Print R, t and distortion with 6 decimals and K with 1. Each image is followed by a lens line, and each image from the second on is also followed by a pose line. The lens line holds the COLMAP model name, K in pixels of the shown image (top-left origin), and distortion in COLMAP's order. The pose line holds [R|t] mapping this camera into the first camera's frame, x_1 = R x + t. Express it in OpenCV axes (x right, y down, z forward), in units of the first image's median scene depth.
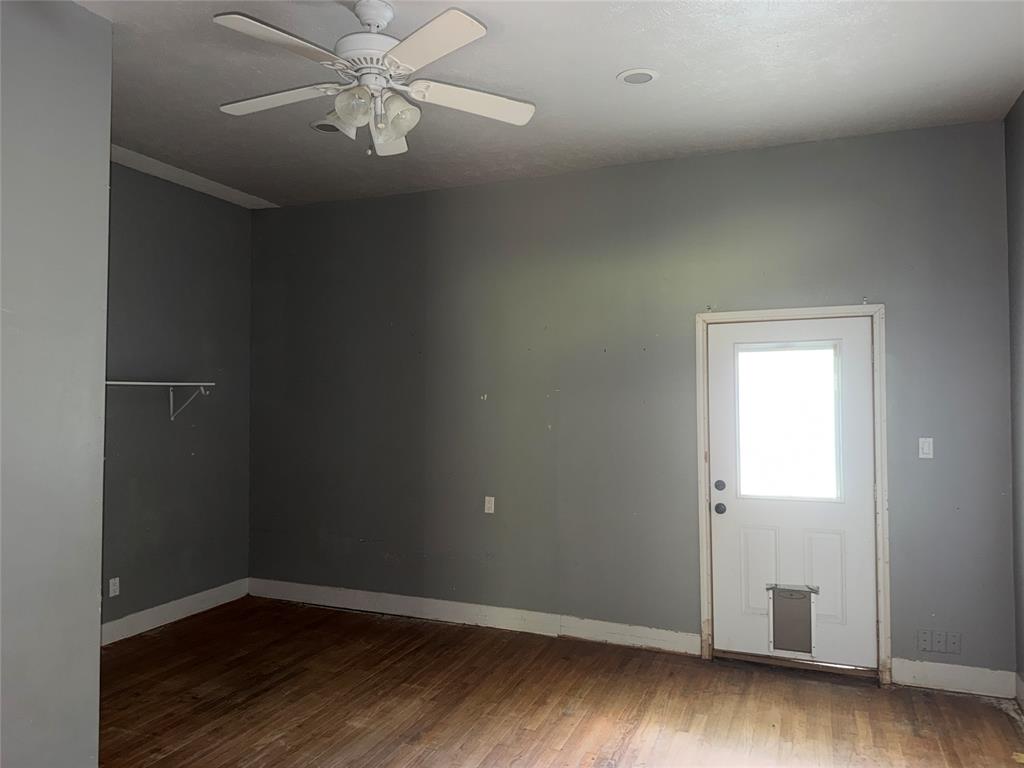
lens RADIAL K [[723.9, 0, 512.3], [0, 723.9, 382.3], [0, 0, 1]] dist [0.000932, -0.017062]
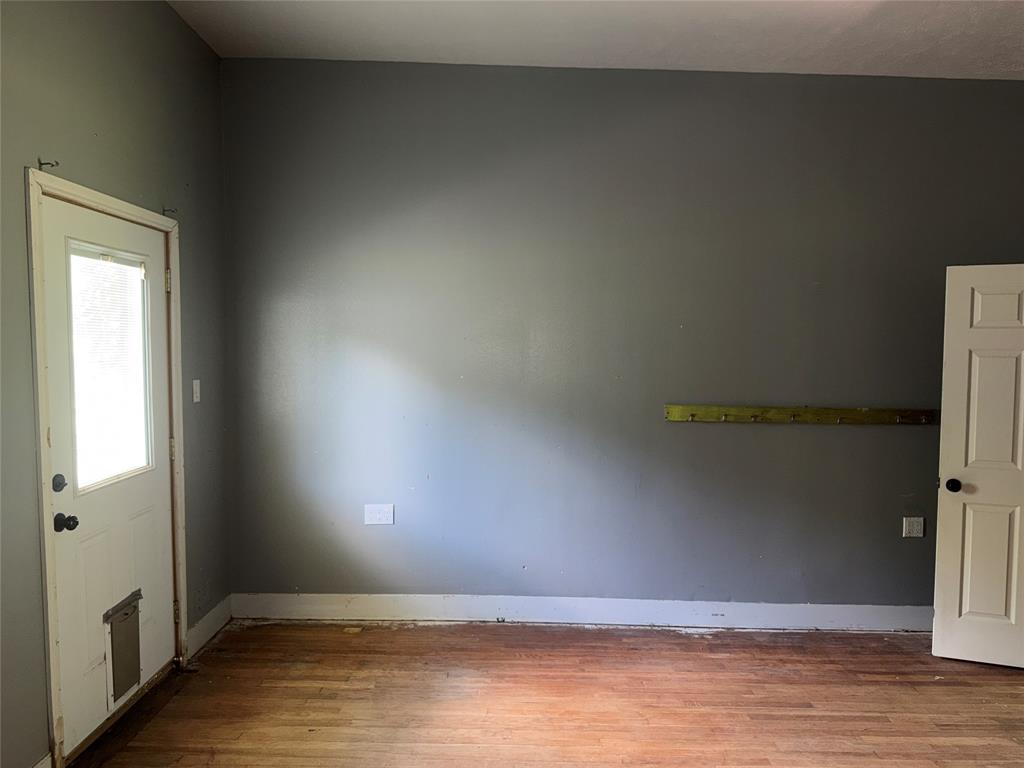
lens RADIAL K [[723.9, 0, 512.8], [0, 723.9, 388.9], [0, 0, 1]] dist [0.000932, -0.017062]
pose [[-0.382125, -0.060525, 0.922127, -0.420568], [-0.036667, 0.998060, 0.050314, 0.028629], [-0.923383, -0.014585, -0.383603, 0.992225]]
